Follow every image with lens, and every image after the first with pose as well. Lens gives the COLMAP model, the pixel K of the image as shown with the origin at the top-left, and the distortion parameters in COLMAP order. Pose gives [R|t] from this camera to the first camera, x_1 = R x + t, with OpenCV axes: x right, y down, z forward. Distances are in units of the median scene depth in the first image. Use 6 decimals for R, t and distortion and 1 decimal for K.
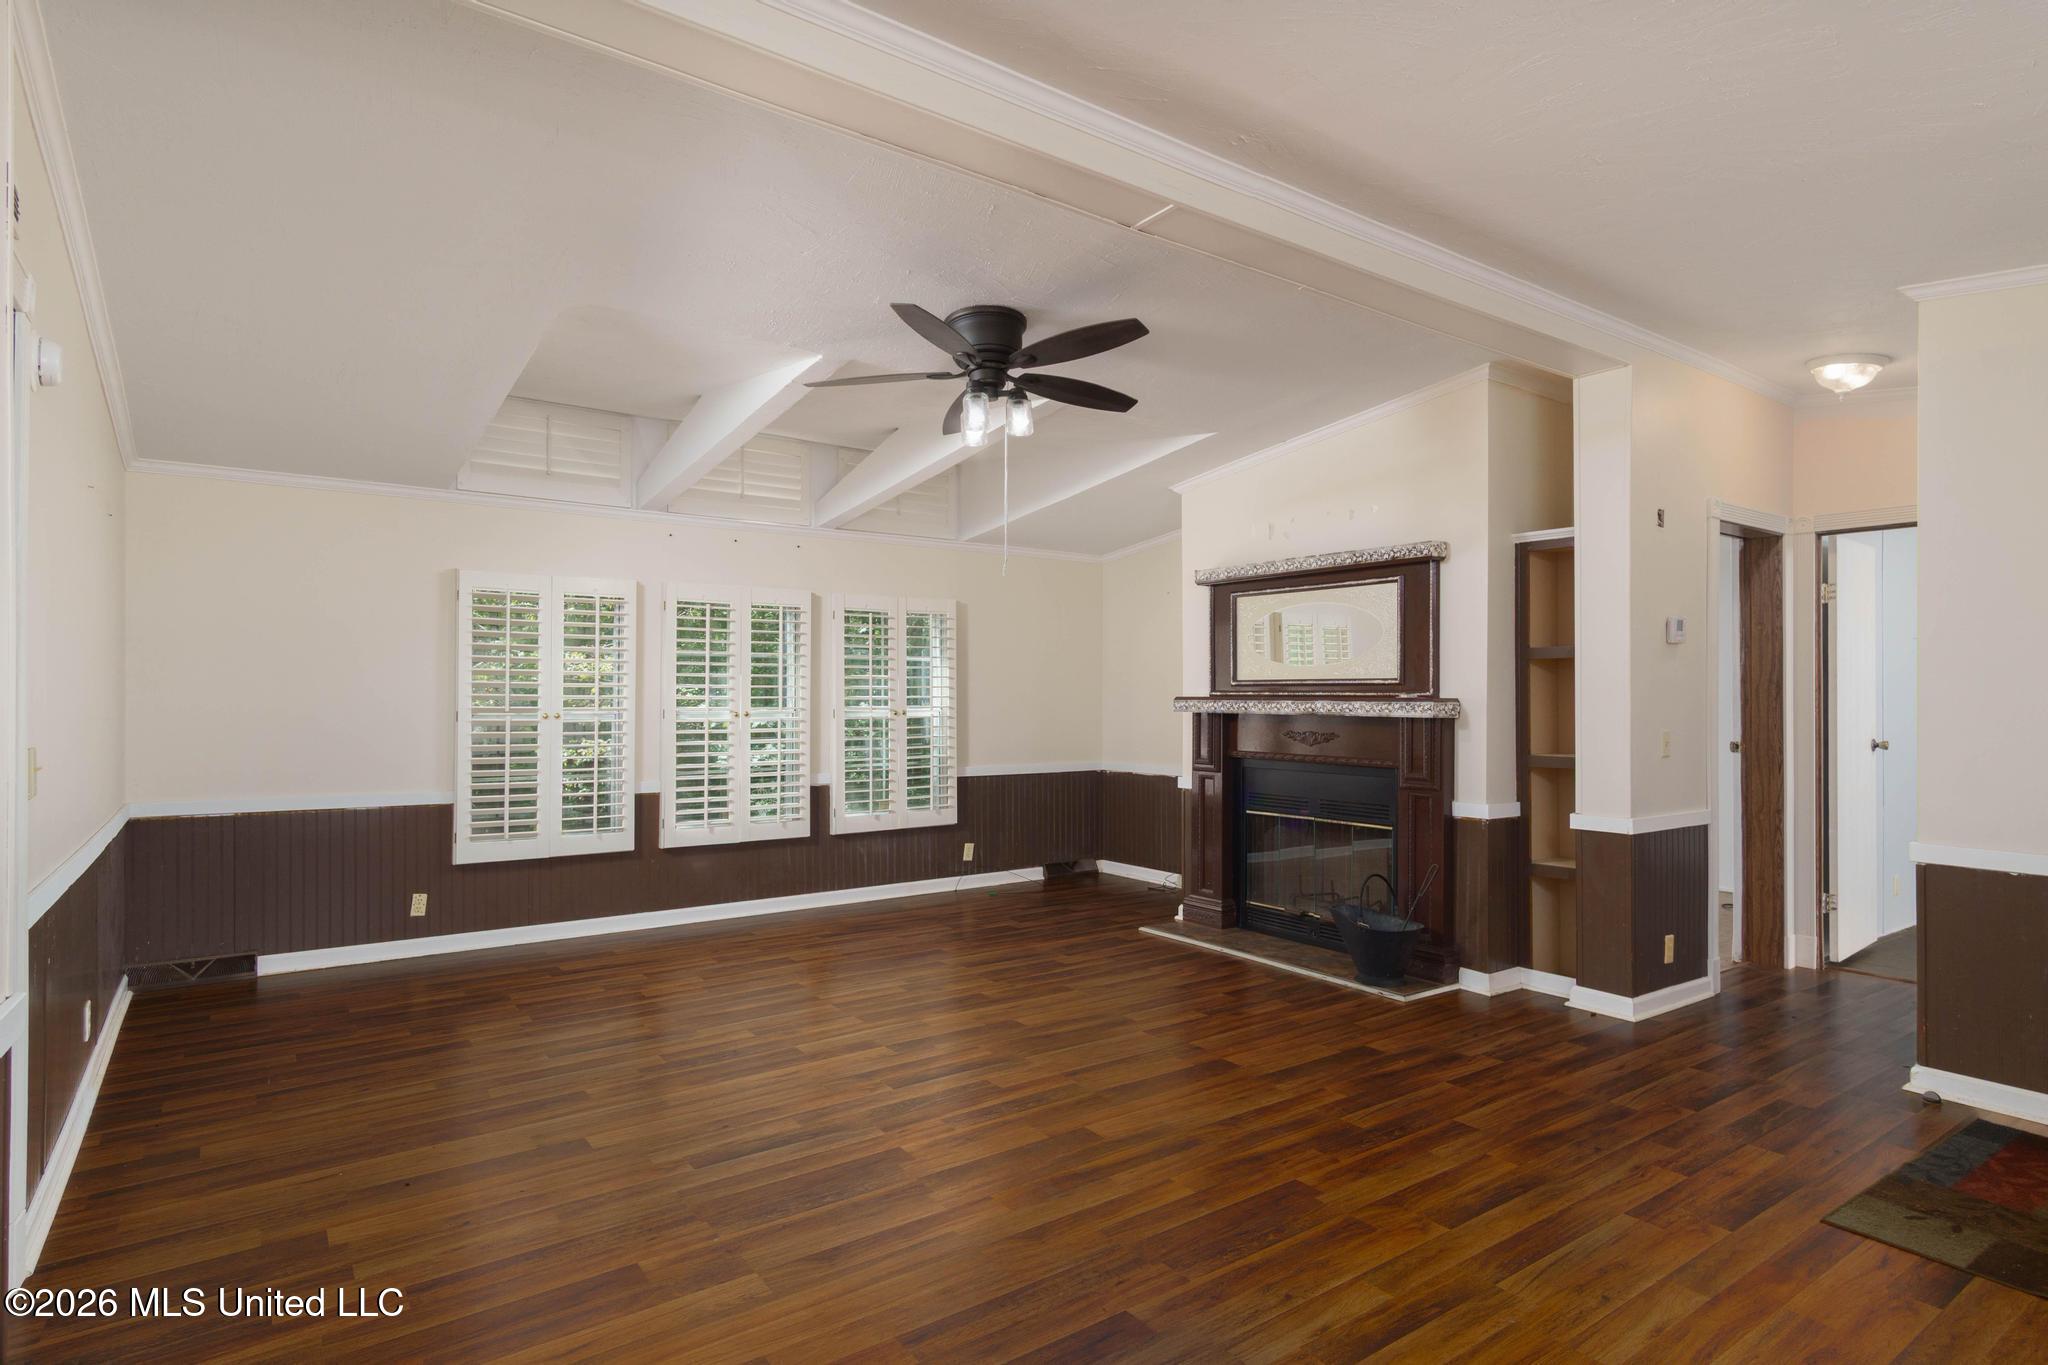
lens RADIAL K [[1089.2, 0, 1029.2], [0, 1089.2, 685.9], [0, 0, 1]] dist [0.003233, 0.000014]
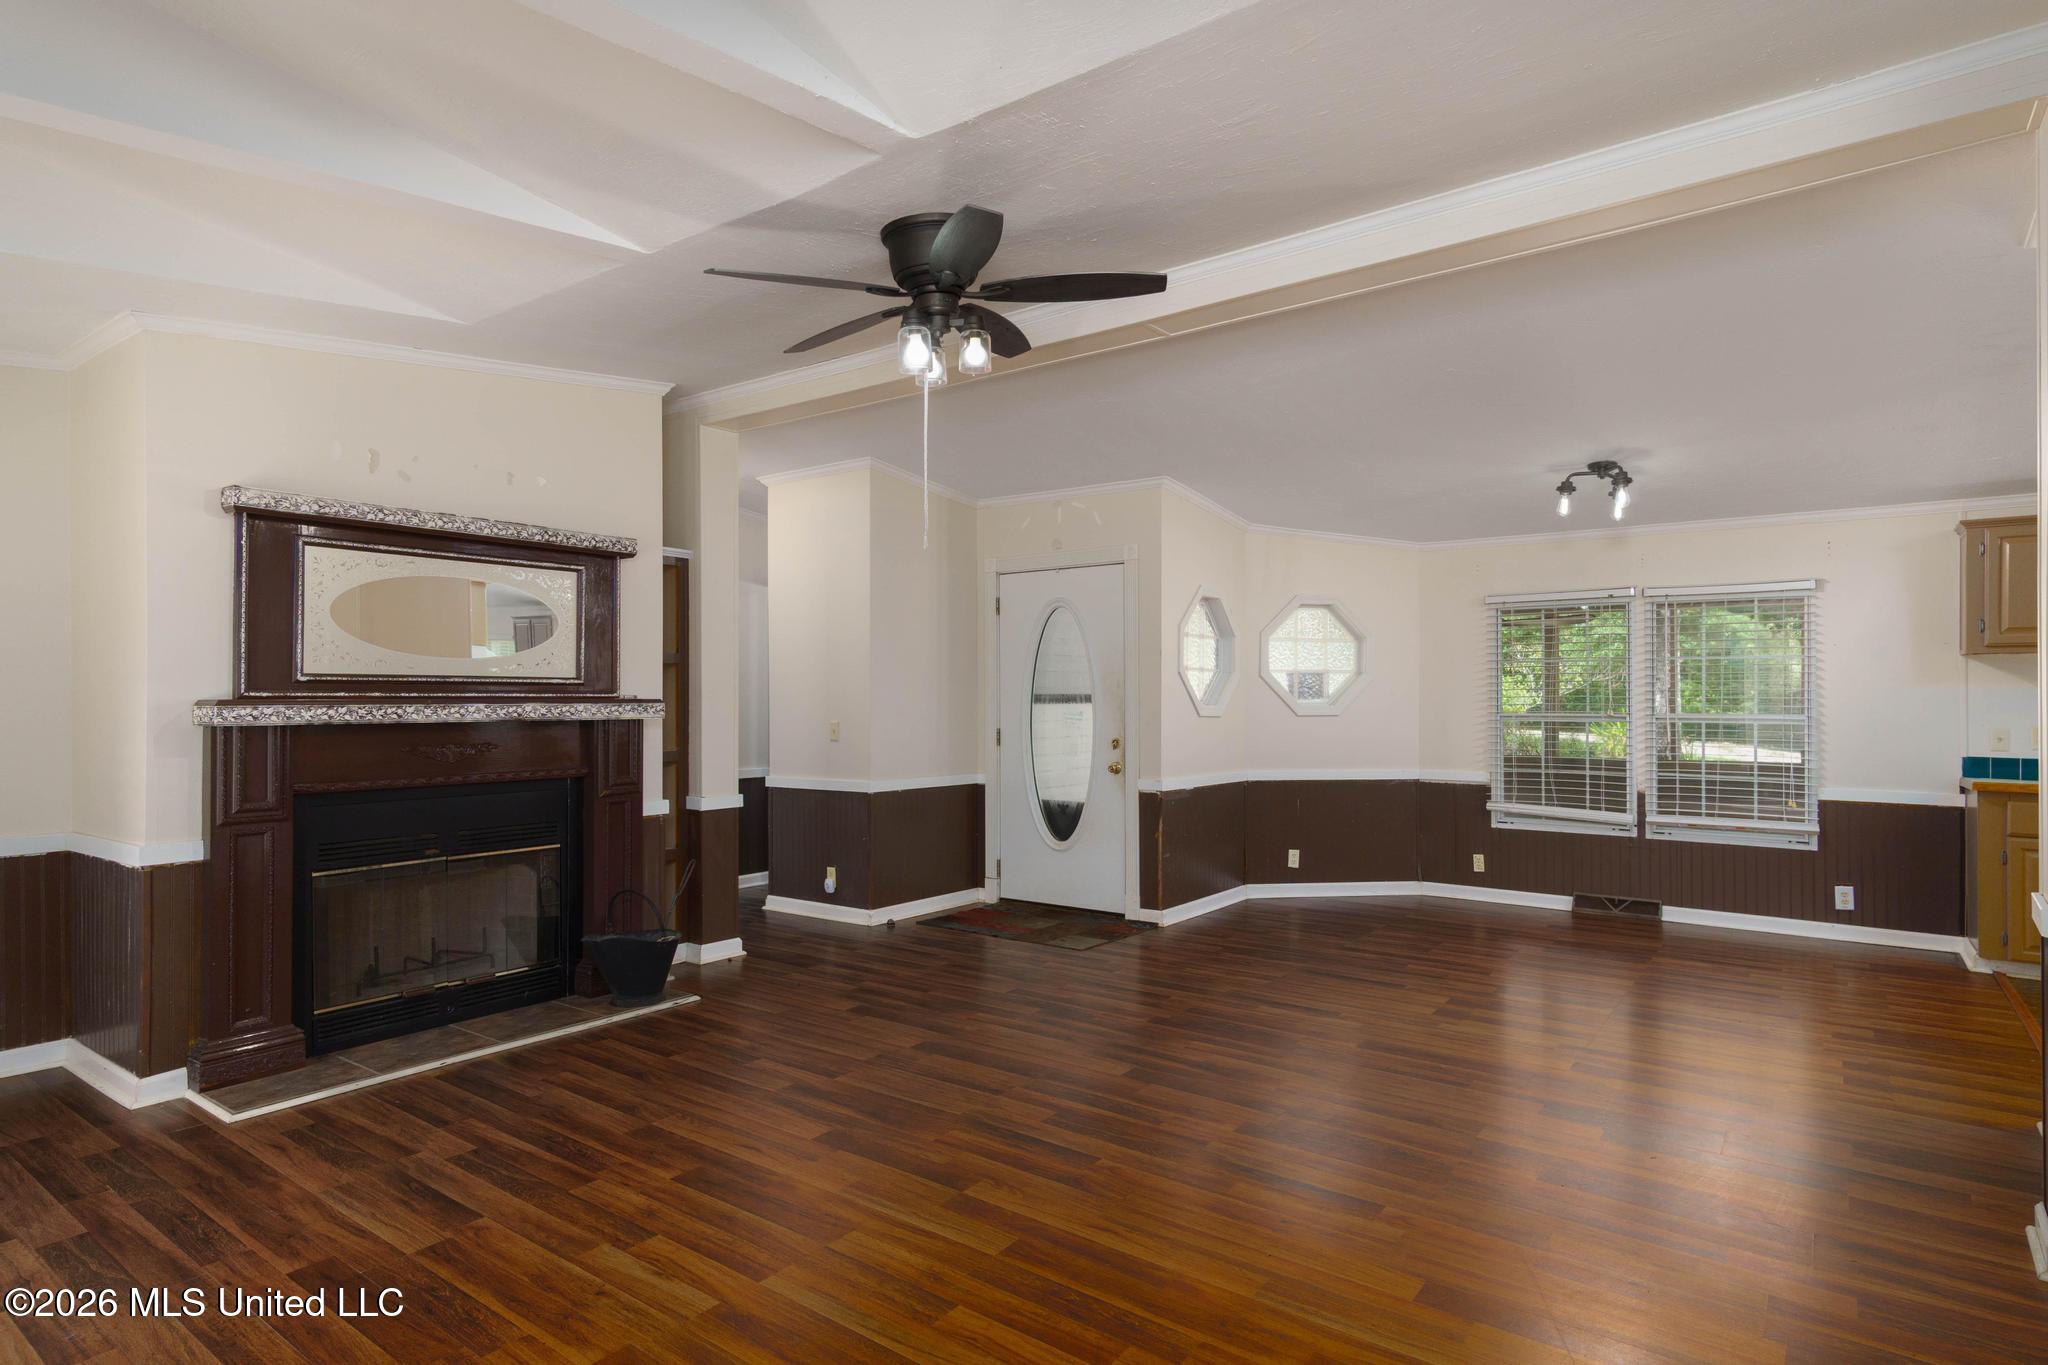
lens RADIAL K [[1089.2, 0, 1032.2], [0, 1089.2, 689.8], [0, 0, 1]] dist [0.003233, 0.000014]
pose [[-0.299466, 0.001344, 0.954106, -0.659673], [-0.010008, 0.999940, -0.004550, 0.003700], [-0.954054, -0.010912, -0.299434, 0.935159]]
